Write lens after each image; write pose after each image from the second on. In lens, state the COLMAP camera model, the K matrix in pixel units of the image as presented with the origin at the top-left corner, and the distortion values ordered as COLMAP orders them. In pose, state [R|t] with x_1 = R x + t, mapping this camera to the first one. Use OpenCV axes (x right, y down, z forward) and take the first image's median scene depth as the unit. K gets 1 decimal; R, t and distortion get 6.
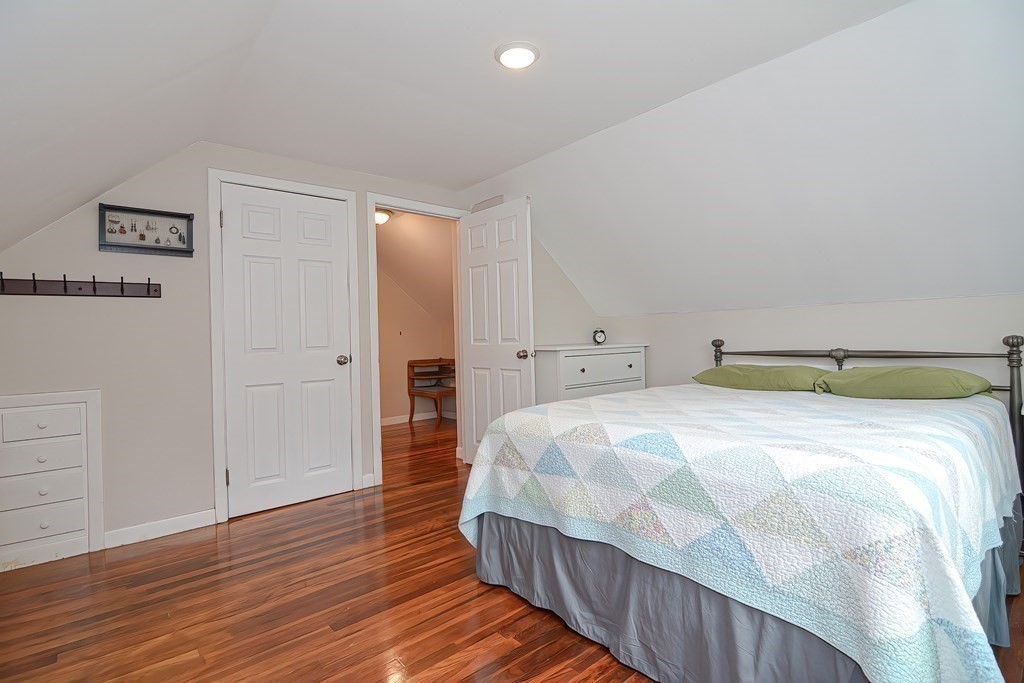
lens RADIAL K [[495.5, 0, 511.7], [0, 495.5, 339.0], [0, 0, 1]] dist [-0.009480, -0.008589]
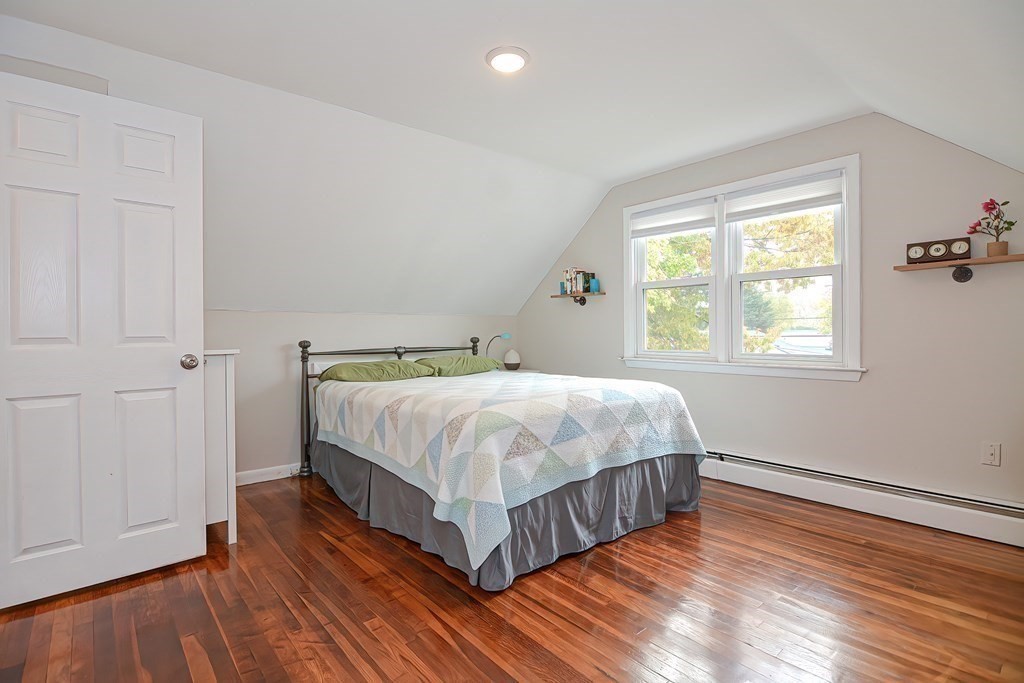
lens RADIAL K [[495.5, 0, 506.4], [0, 495.5, 337.3], [0, 0, 1]] dist [-0.009480, -0.008589]
pose [[0.005016, 0.013357, 0.999898, -1.100990], [0.017588, 0.999755, -0.013443, 0.027865], [-0.999833, 0.017654, 0.004780, 1.081484]]
